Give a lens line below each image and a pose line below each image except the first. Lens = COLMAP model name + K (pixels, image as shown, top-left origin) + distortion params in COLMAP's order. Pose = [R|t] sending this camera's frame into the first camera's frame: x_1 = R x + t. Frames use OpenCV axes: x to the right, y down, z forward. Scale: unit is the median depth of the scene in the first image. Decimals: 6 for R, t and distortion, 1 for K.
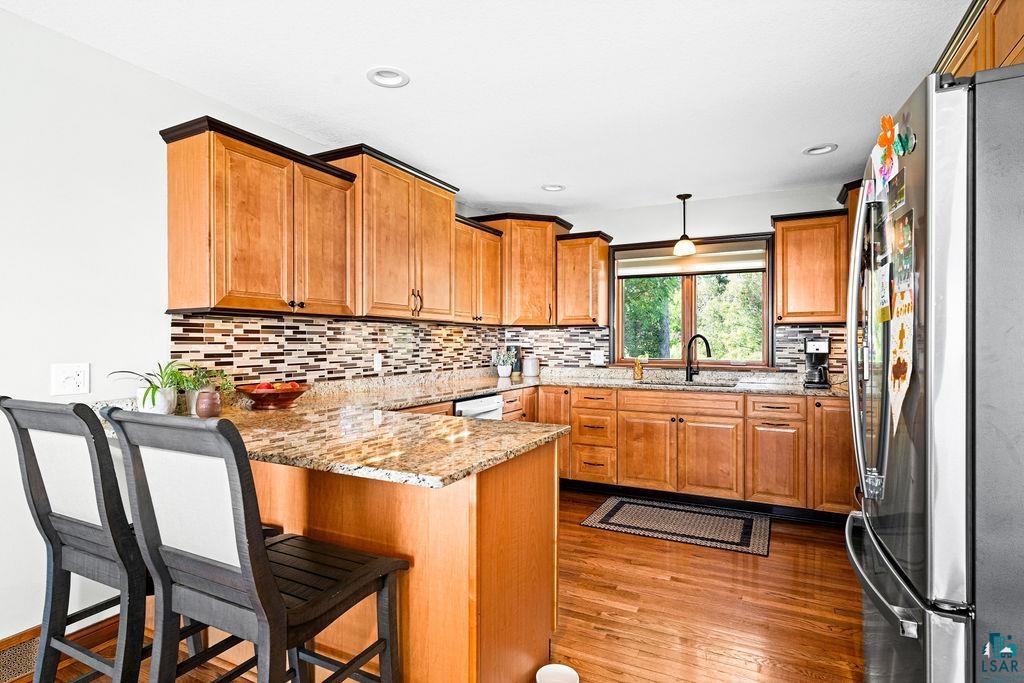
lens RADIAL K [[532.5, 0, 508.0], [0, 532.5, 340.0], [0, 0, 1]] dist [0.016441, 0.001025]
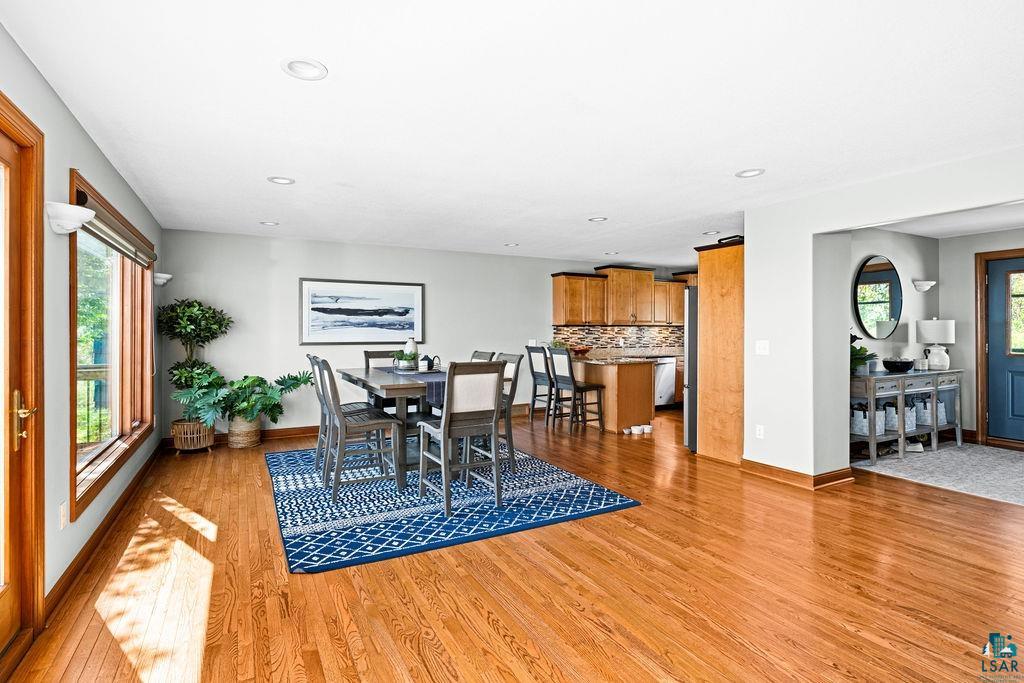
lens RADIAL K [[494.5, 0, 511.8], [0, 494.5, 334.1], [0, 0, 1]] dist [0.003548, 0.000202]
pose [[0.821141, -0.001759, -0.570723, 0.888072], [0.005084, 0.999978, 0.004233, -0.011301], [0.570703, -0.006377, 0.821132, -1.621194]]
